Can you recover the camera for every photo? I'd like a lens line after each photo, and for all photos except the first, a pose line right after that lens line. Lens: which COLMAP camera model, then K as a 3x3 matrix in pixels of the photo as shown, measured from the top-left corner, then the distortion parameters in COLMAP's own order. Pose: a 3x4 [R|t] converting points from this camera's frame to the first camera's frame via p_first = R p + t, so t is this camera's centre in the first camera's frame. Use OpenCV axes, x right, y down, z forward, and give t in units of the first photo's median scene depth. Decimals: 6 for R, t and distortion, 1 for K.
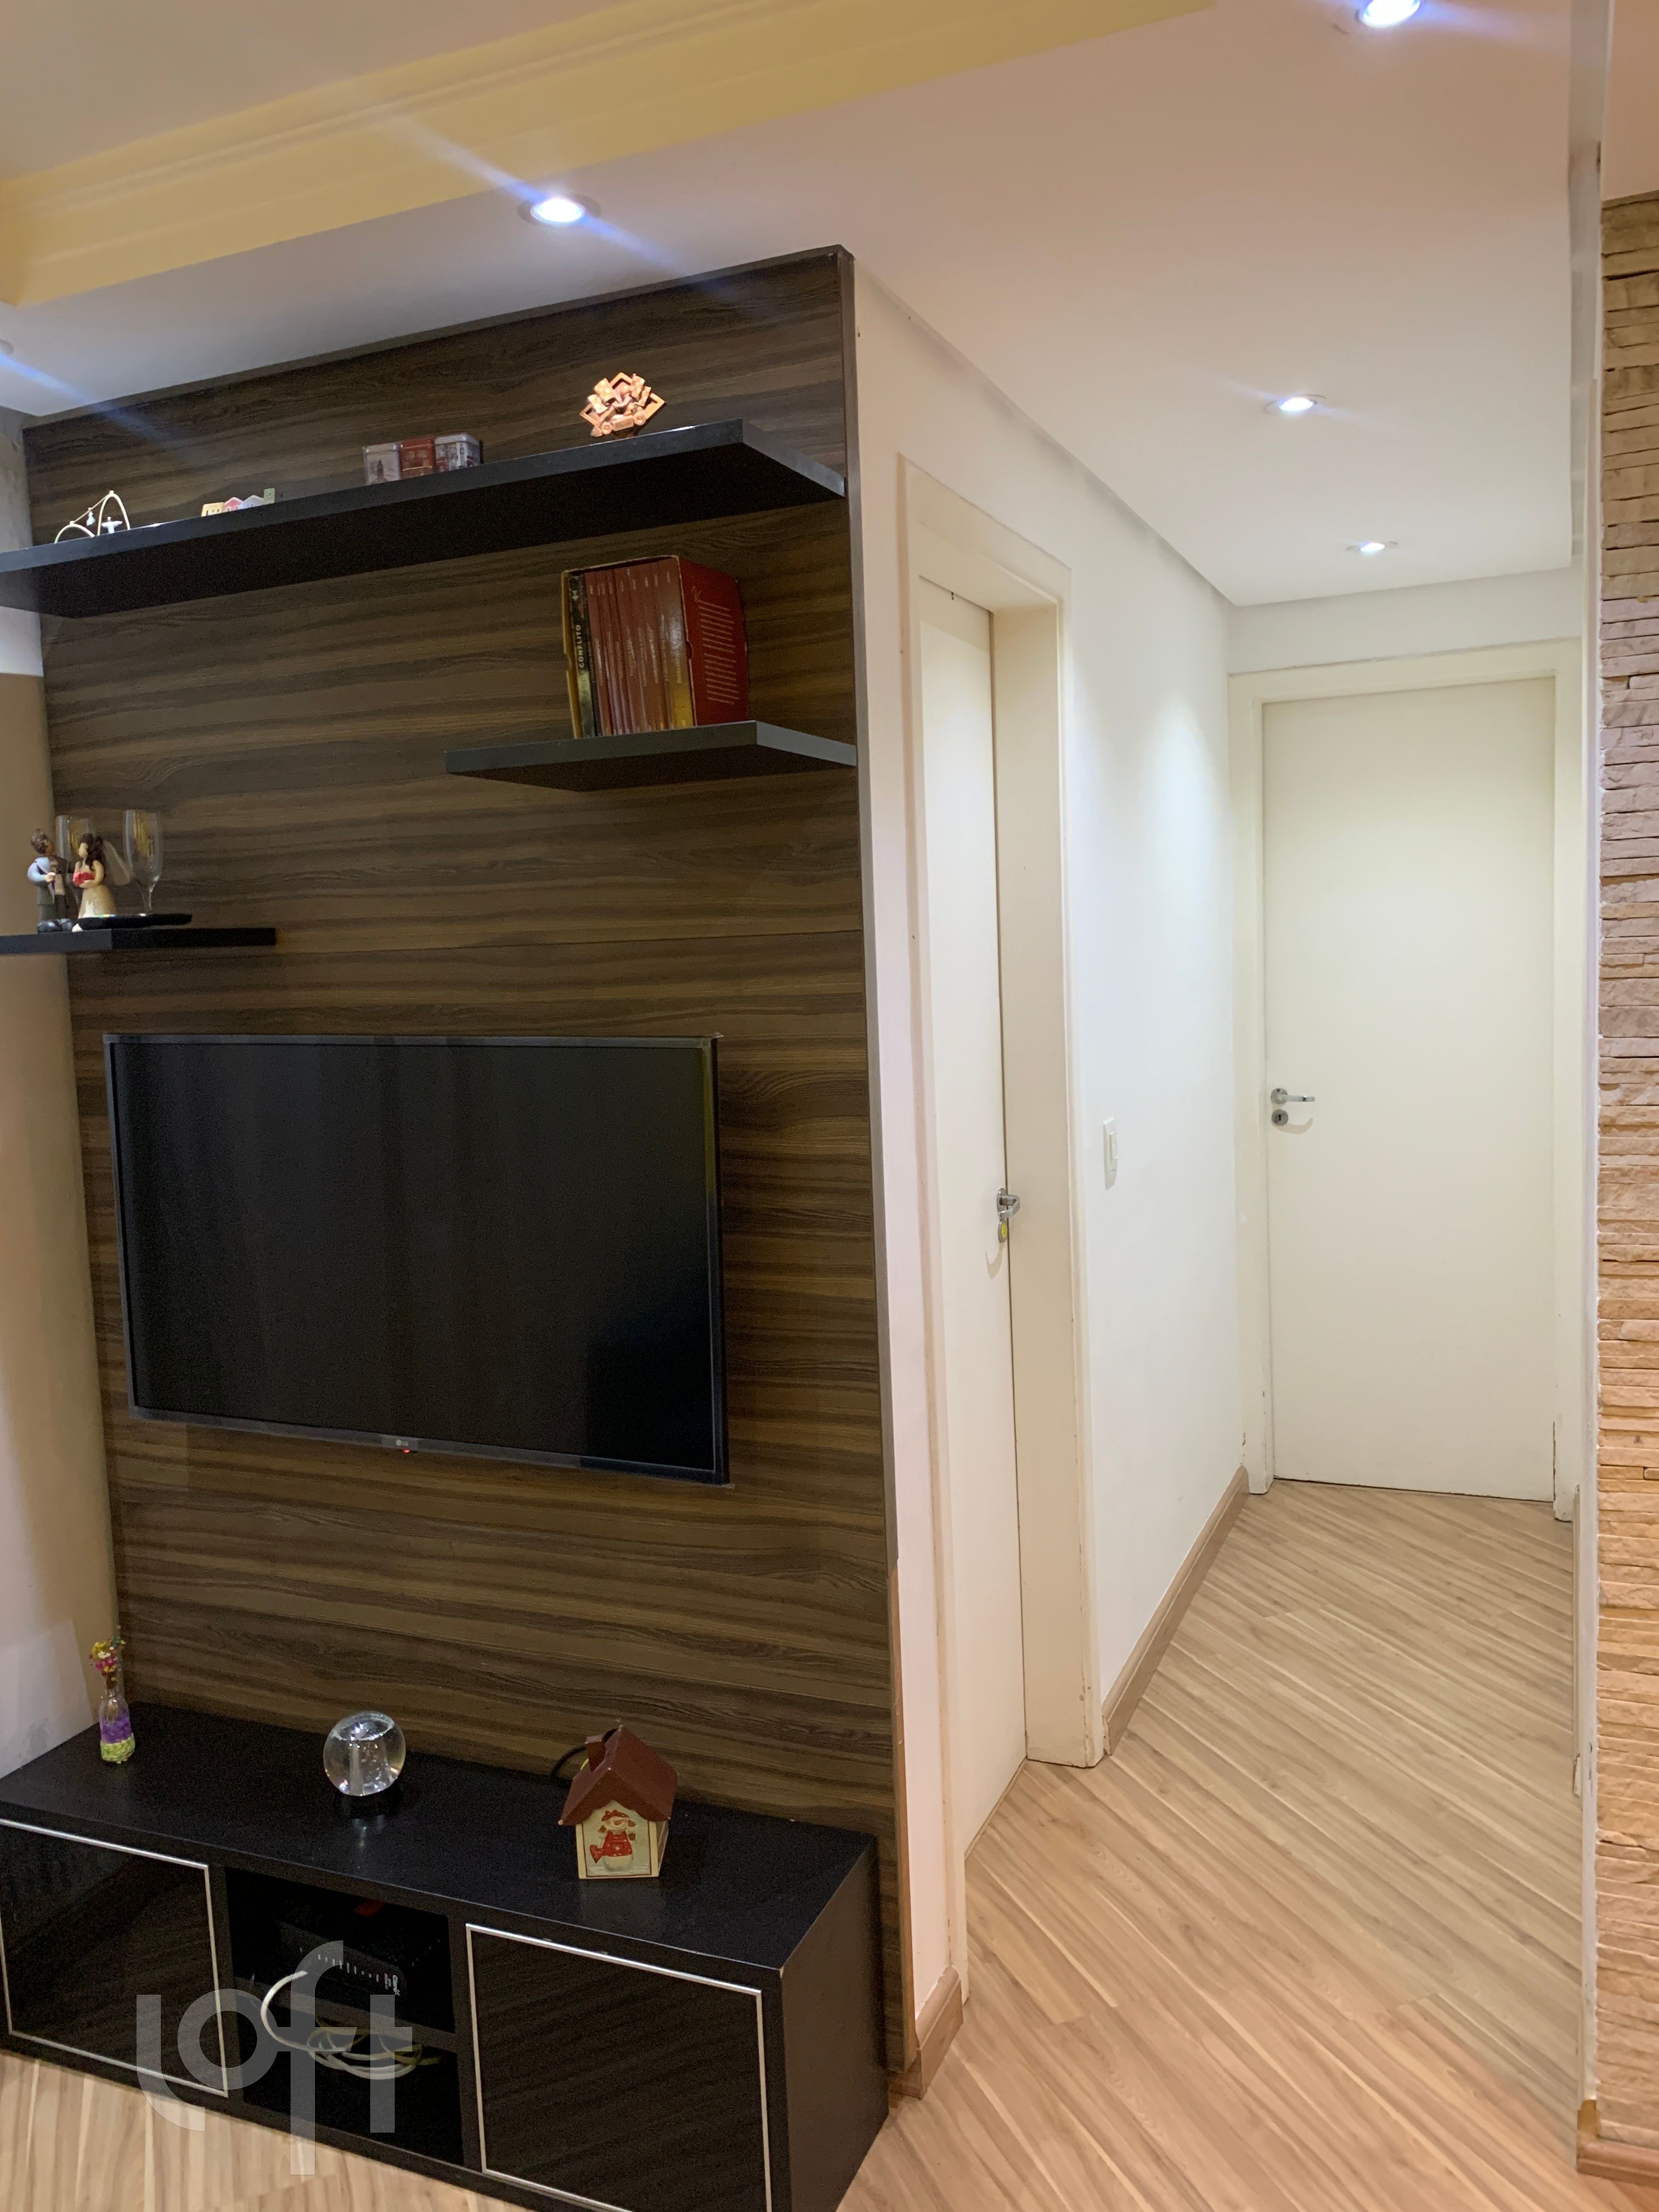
lens RADIAL K [[1720.5, 0, 830.7], [0, 1720.5, 1112.1], [0, 0, 1]] dist [0.043840, -0.046858]
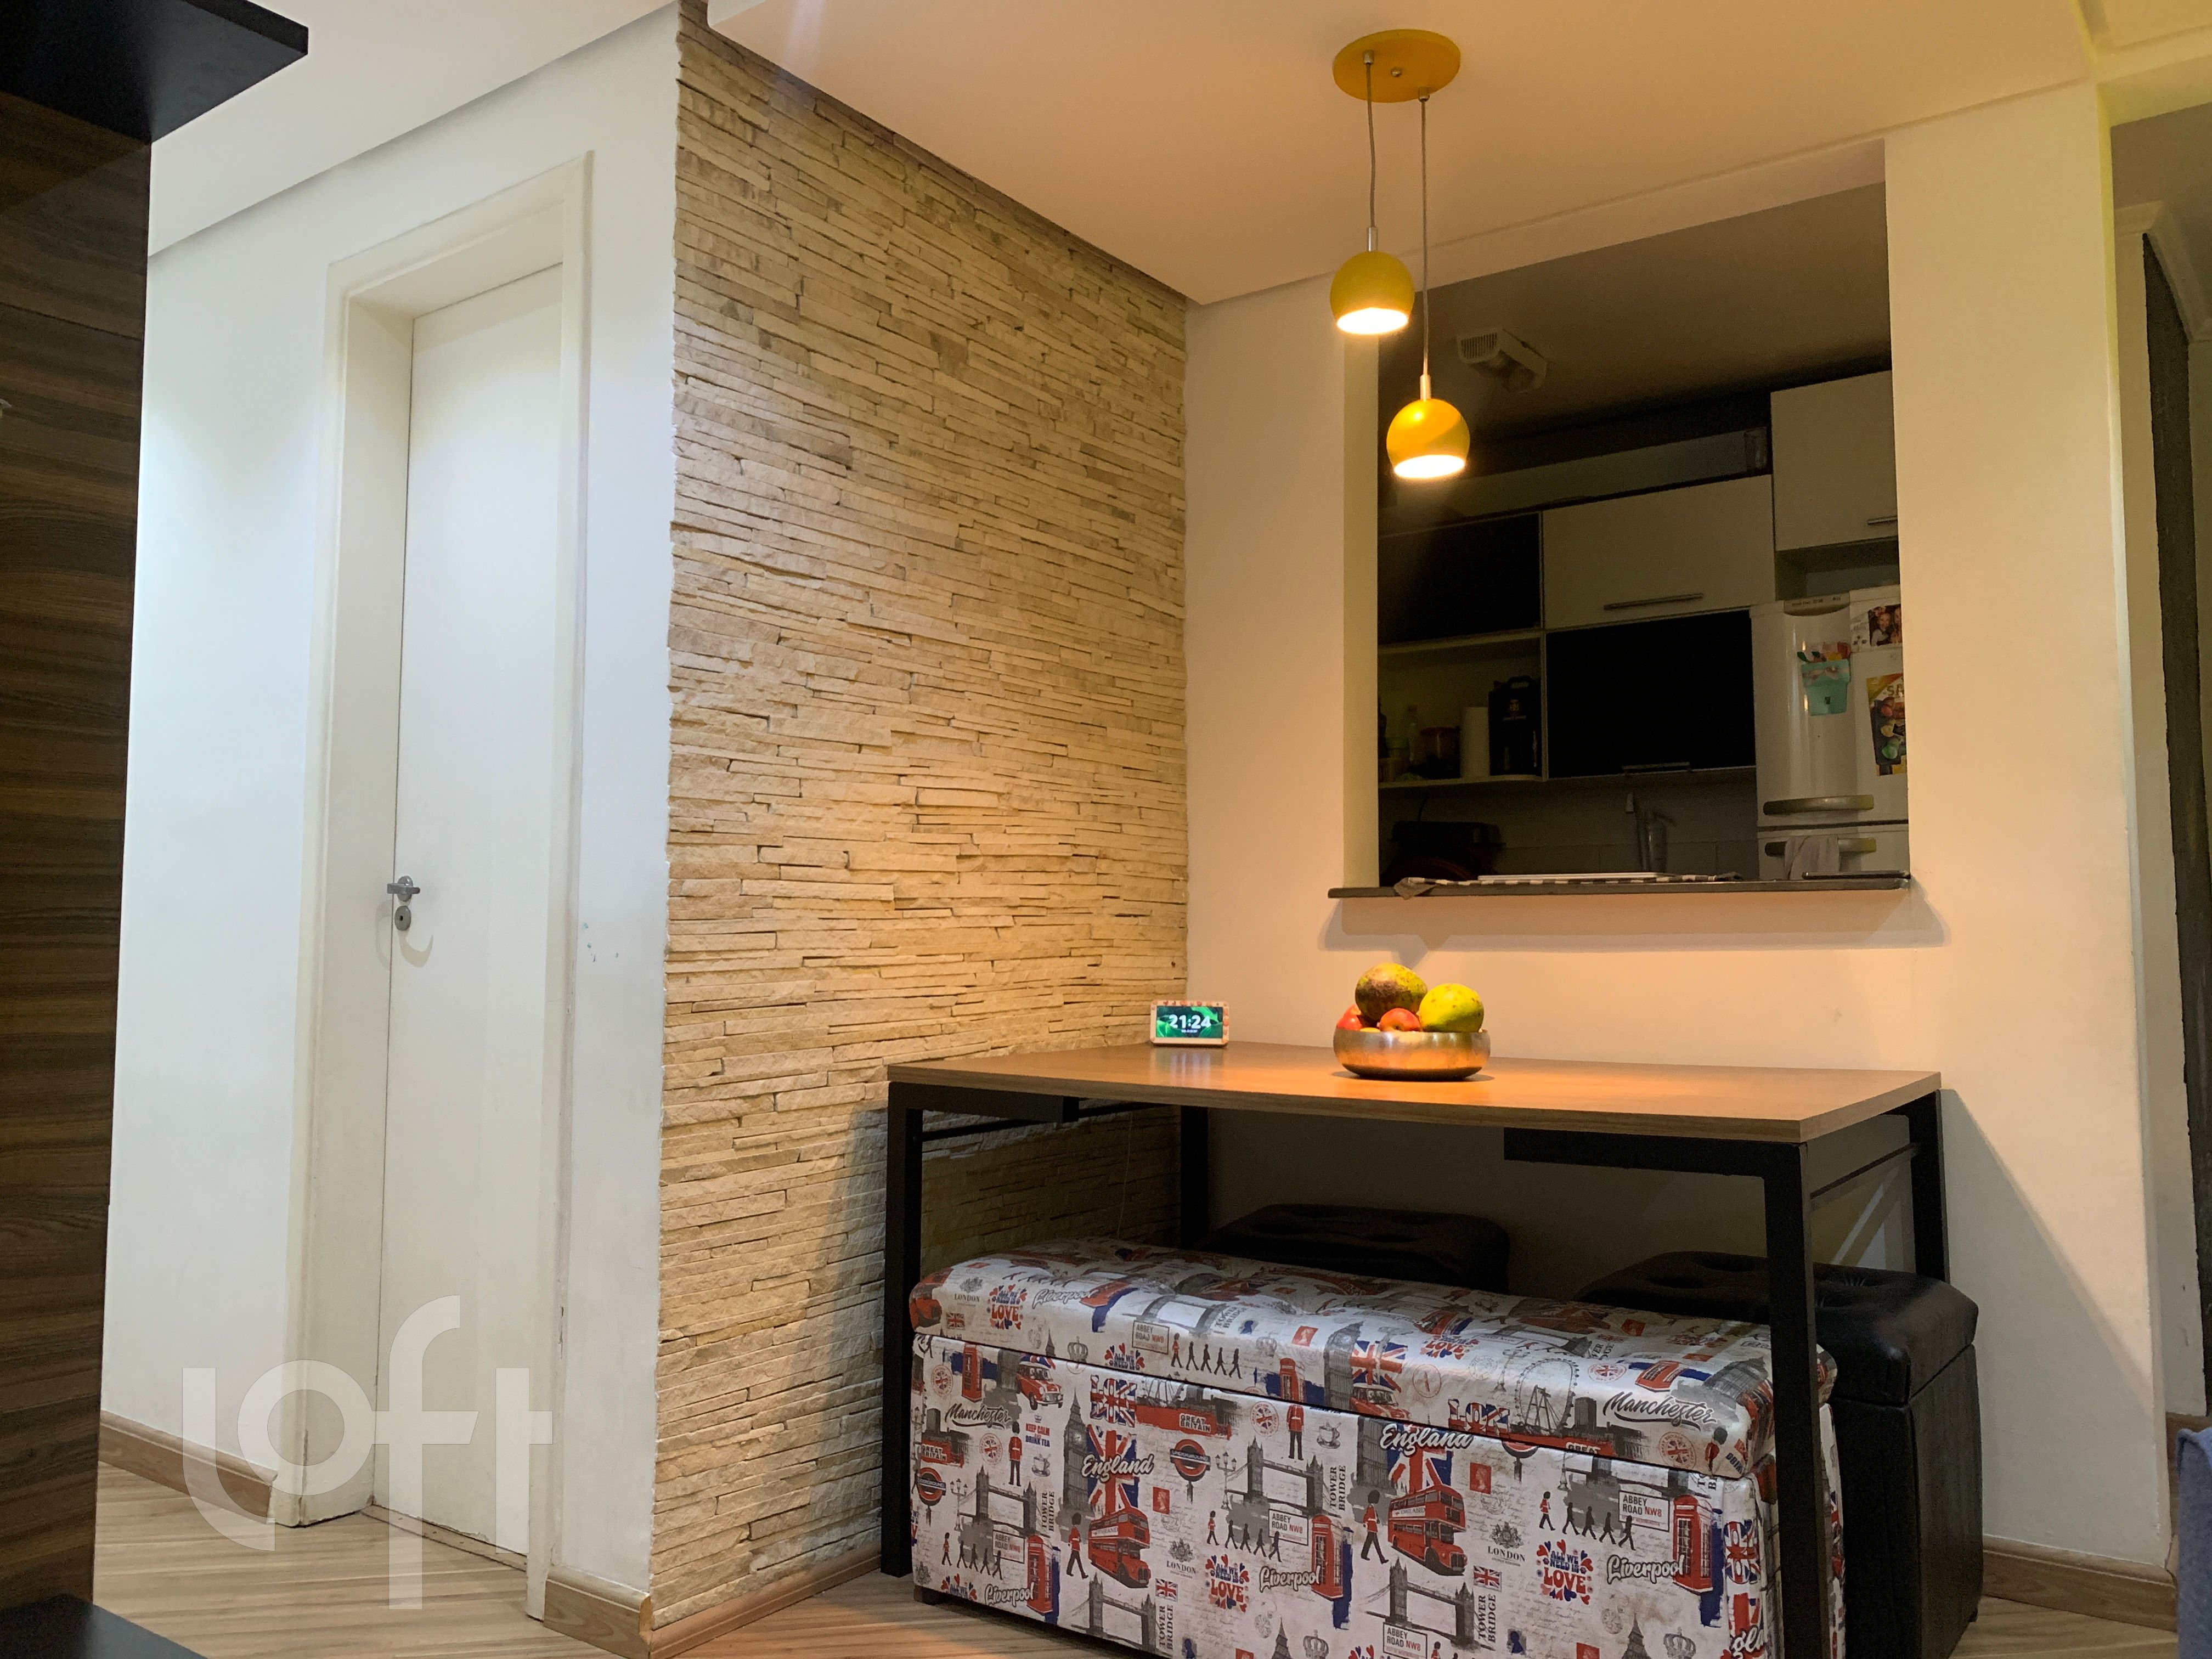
lens RADIAL K [[1720.5, 0, 1106.6], [0, 1720.5, 819.0], [0, 0, 1]] dist [0.043840, -0.046858]
pose [[0.201005, 0.114196, 0.972911, -0.672146], [0.093468, 0.986415, -0.135091, 0.269705], [-0.975121, 0.118091, 0.187600, 0.473887]]
